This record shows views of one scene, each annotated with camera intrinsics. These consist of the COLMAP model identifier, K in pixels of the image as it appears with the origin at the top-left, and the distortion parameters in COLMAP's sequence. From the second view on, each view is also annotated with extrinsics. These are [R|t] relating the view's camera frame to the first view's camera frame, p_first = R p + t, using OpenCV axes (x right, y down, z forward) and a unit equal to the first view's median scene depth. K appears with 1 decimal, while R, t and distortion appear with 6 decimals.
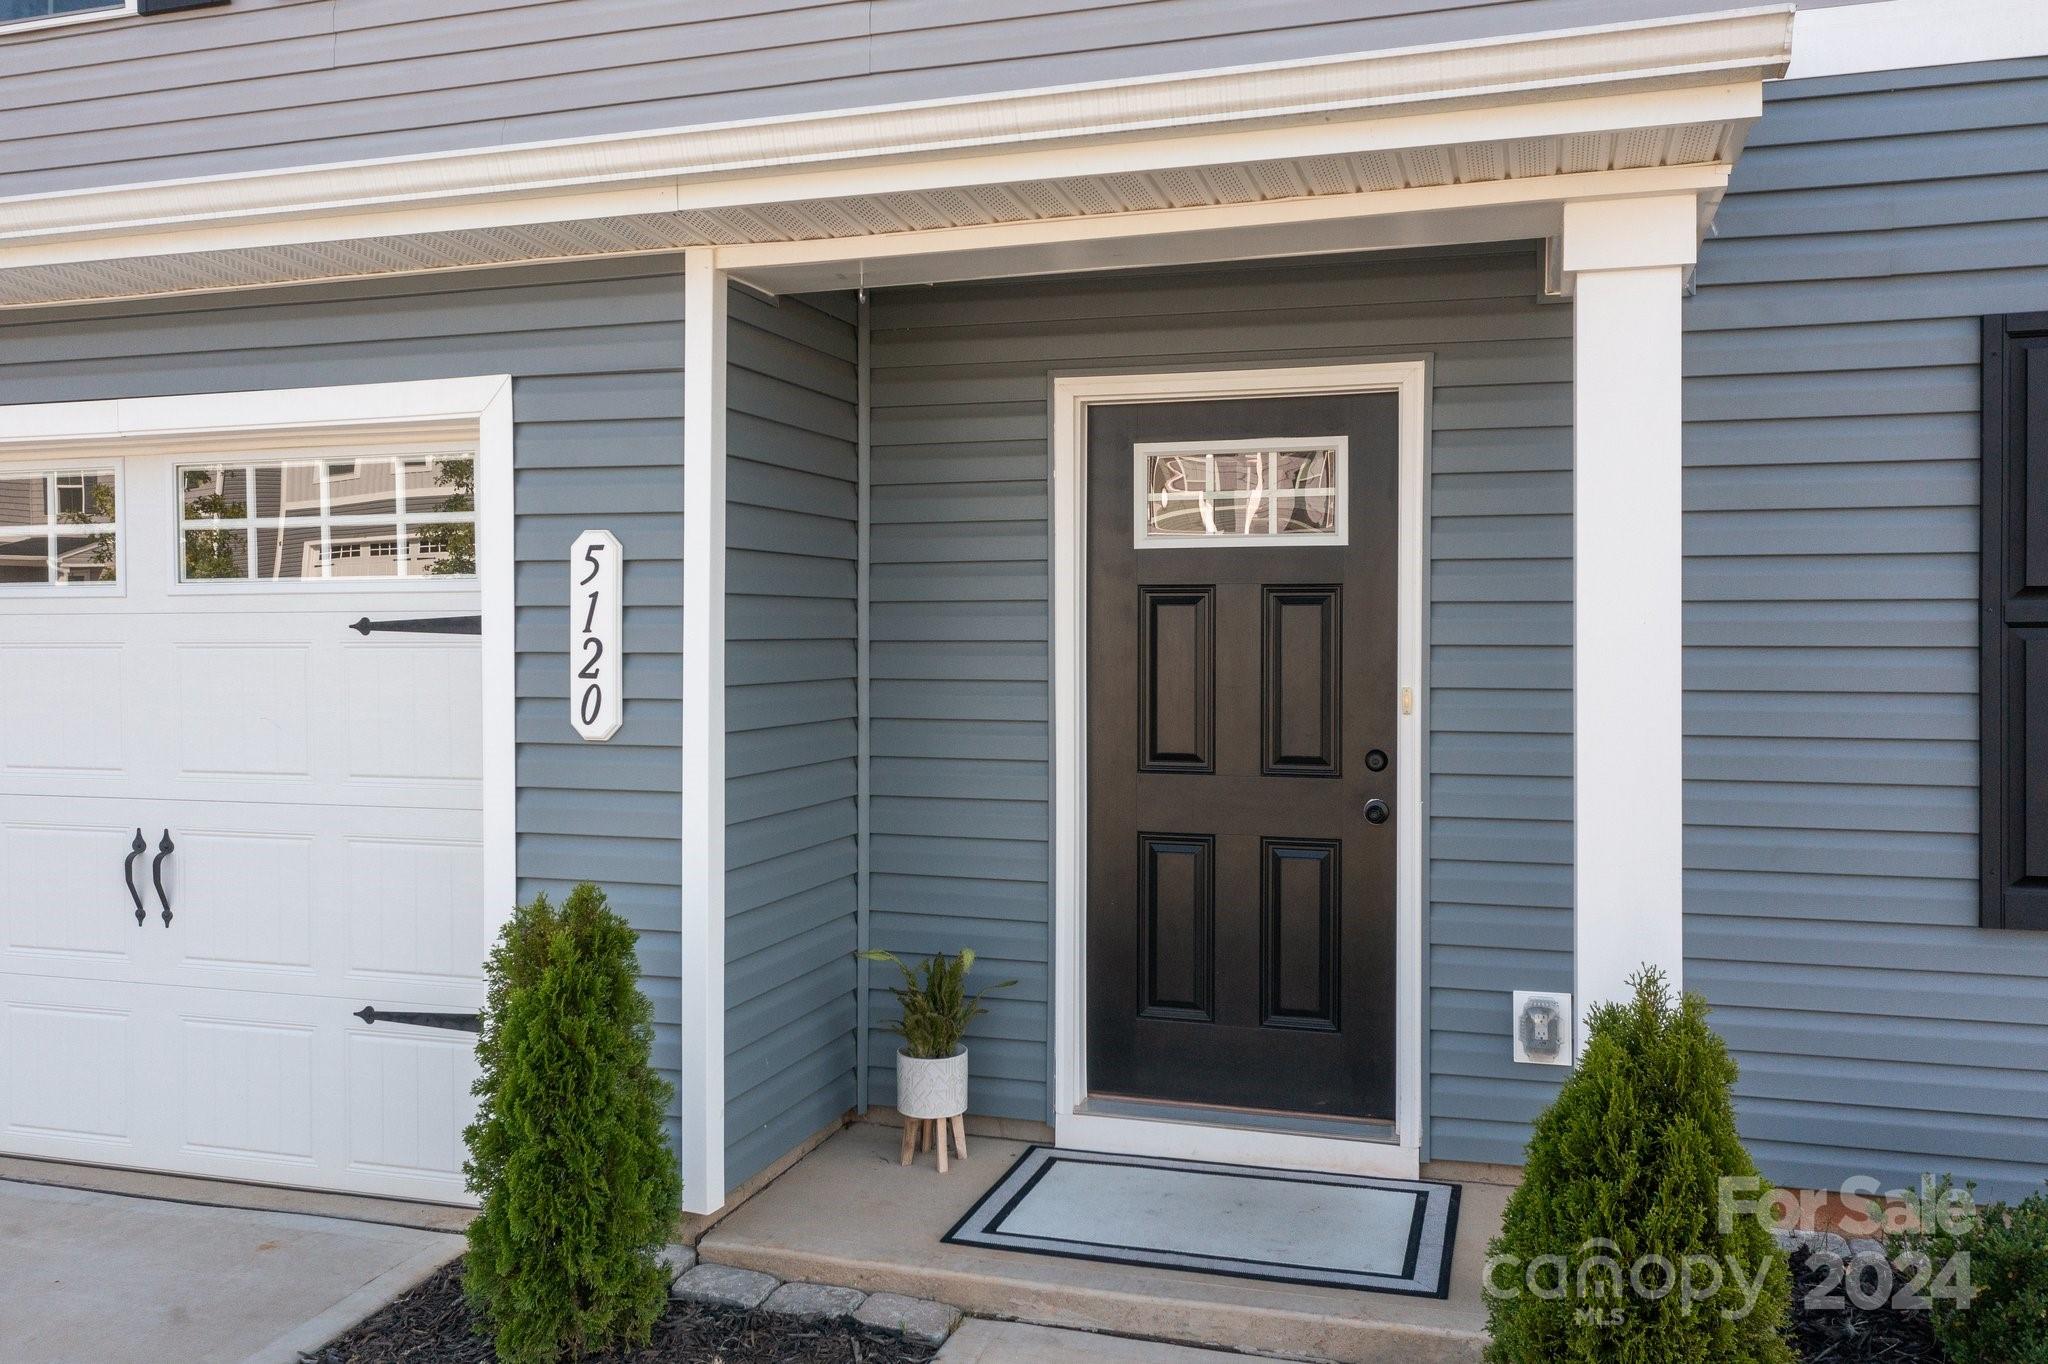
lens RADIAL K [[1629.1, 0, 1021.1], [0, 1629.1, 676.8], [0, 0, 1]] dist [-0.064548, -0.002509]
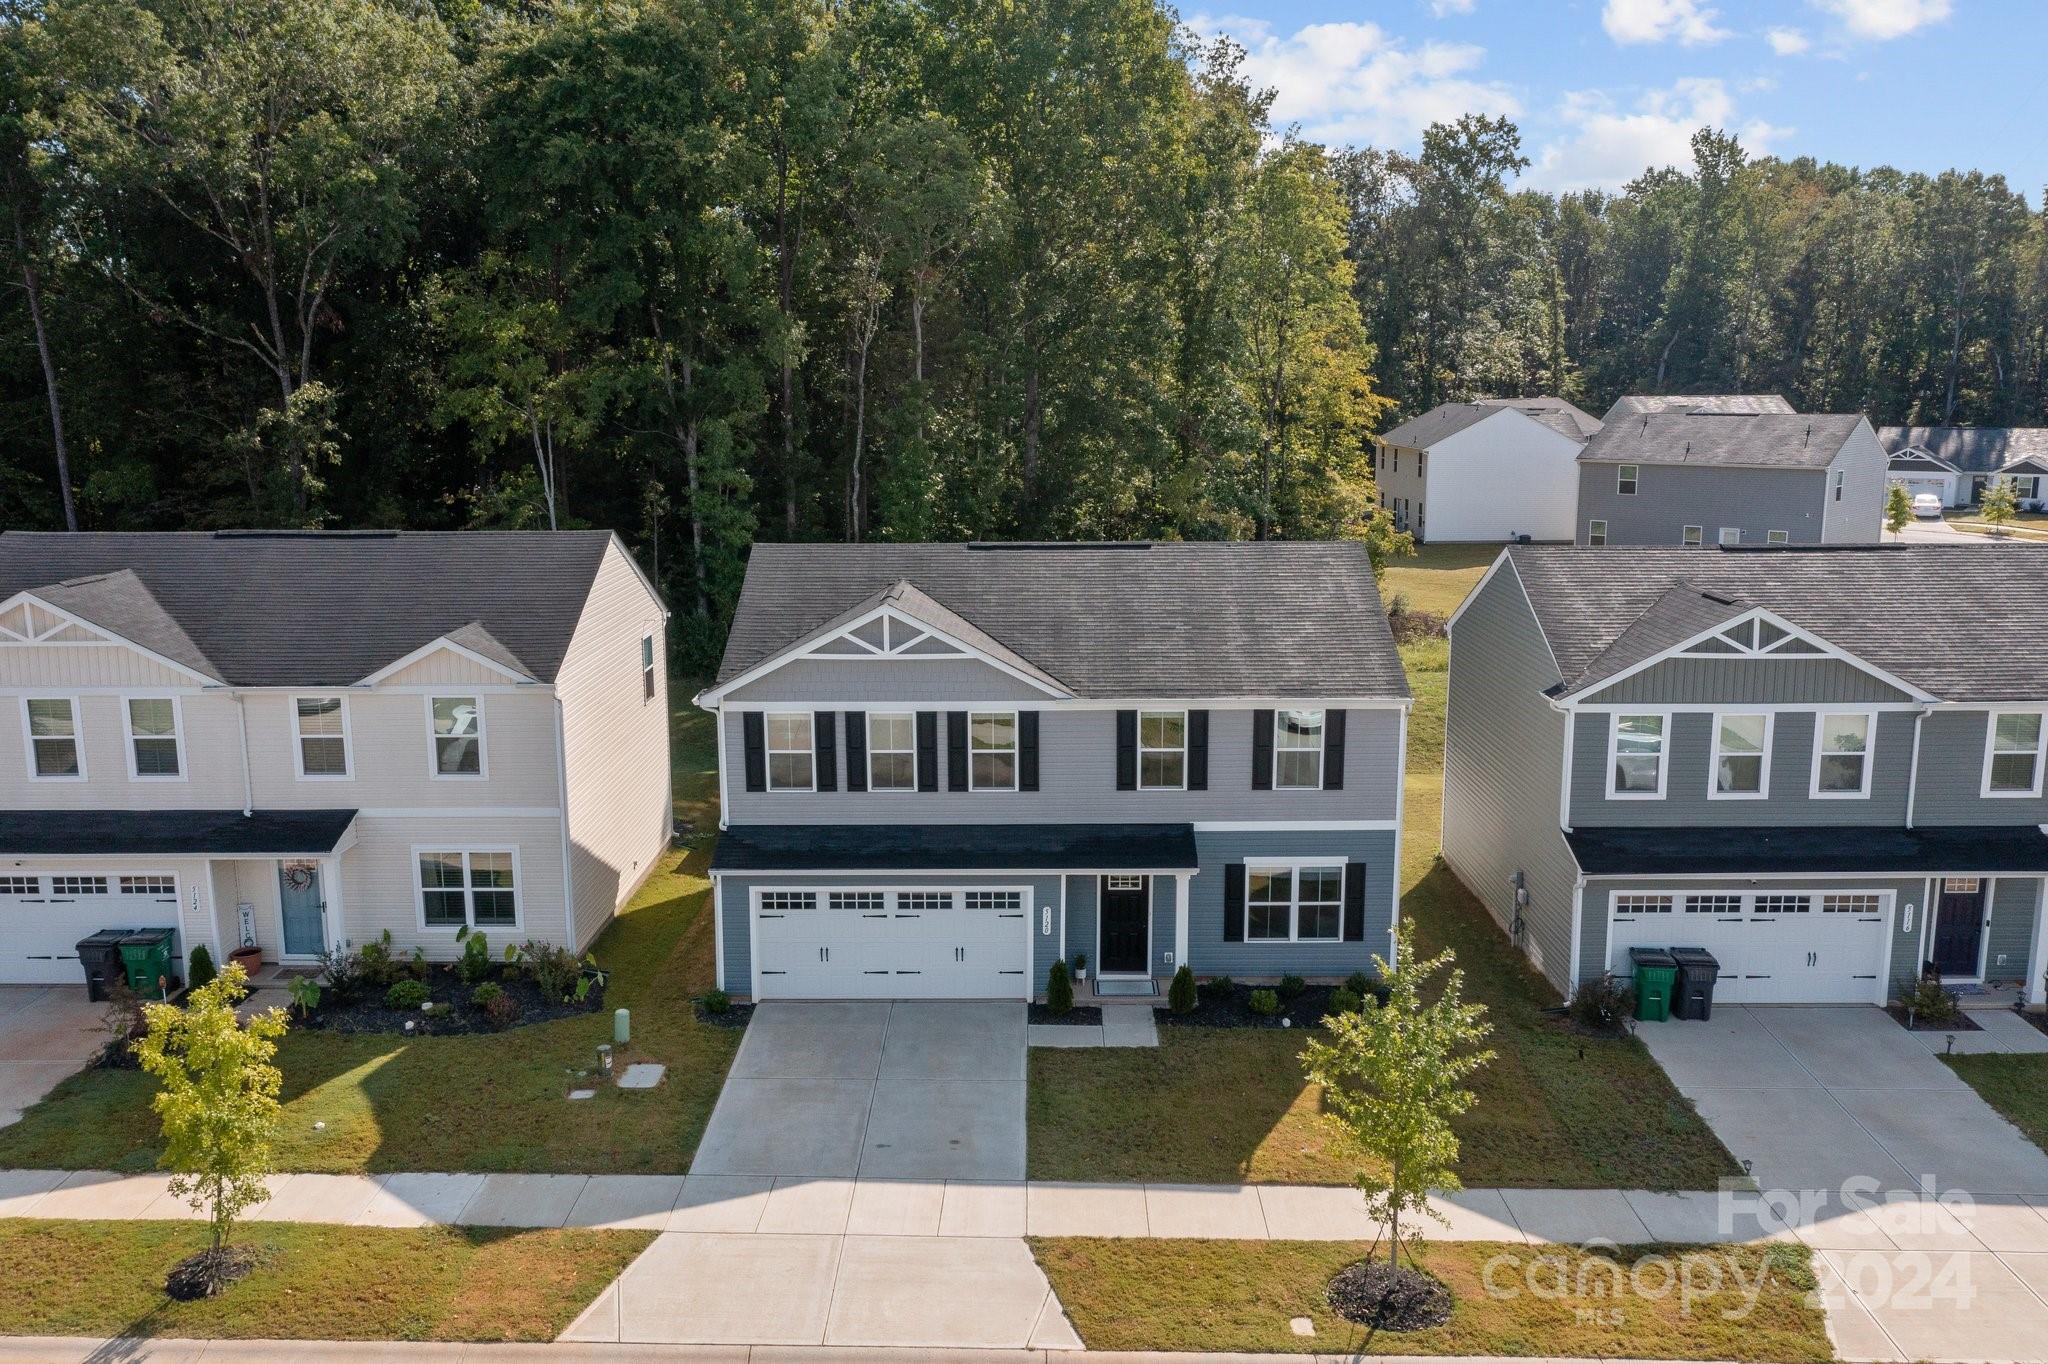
lens RADIAL K [[1629.1, 0, 1025.7], [0, 1629.1, 682.3], [0, 0, 1]] dist [-0.064548, -0.002509]
pose [[0.960339, -0.057235, 0.272898, -2.008623], [0.015095, 0.987943, 0.154083, -1.939335], [-0.278427, -0.143853, 0.949624, -5.039669]]
